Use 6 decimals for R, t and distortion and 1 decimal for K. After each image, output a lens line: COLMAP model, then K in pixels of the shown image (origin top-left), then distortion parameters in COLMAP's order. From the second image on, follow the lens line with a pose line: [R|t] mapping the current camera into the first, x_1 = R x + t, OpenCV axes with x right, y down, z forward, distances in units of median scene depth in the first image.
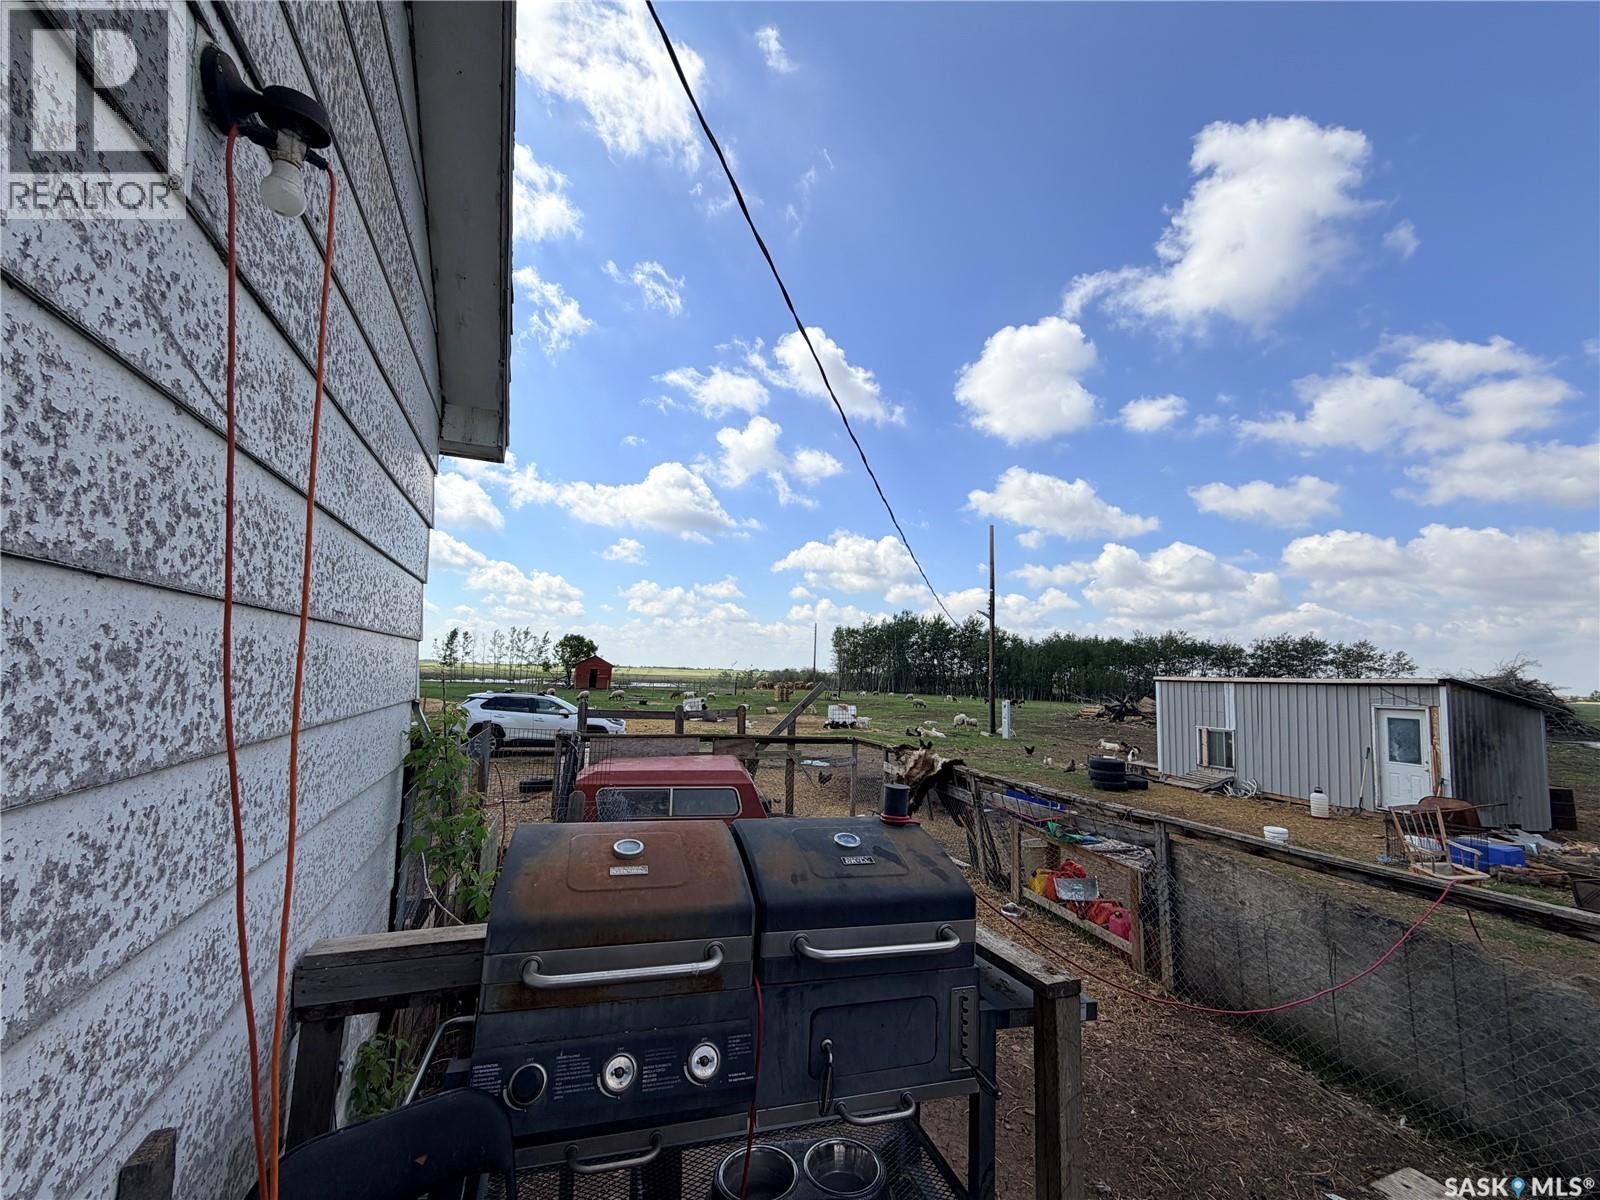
lens RADIAL K [[639.9, 0, 791.6], [0, 639.9, 597.2], [0, 0, 1]] dist [0.000327, 0.004335]
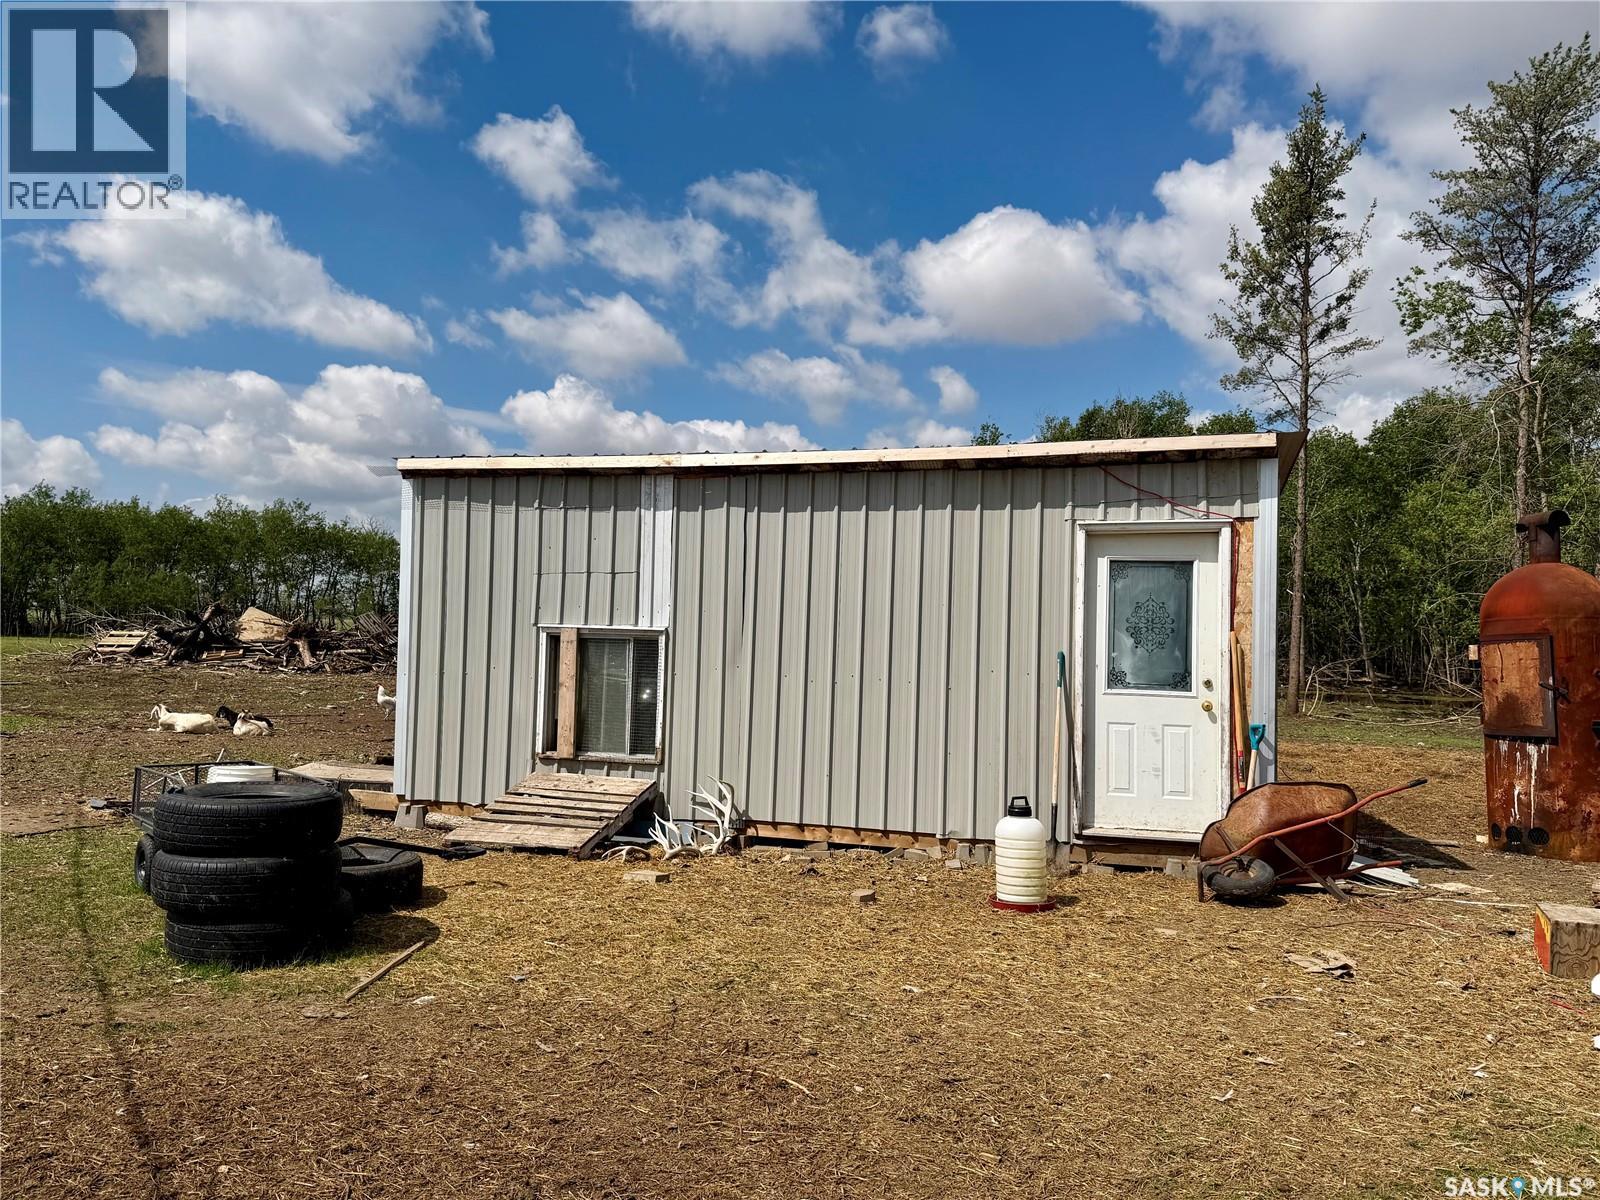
lens RADIAL K [[1117.6, 0, 803.0], [0, 1117.6, 592.1], [0, 0, 1]] dist [0.105962, -0.135854]
pose [[0.557931, 0.005764, 0.829867, 0.100629], [-0.103717, 0.992620, 0.062836, 0.052171], [-0.823381, -0.121130, 0.554411, 0.228531]]
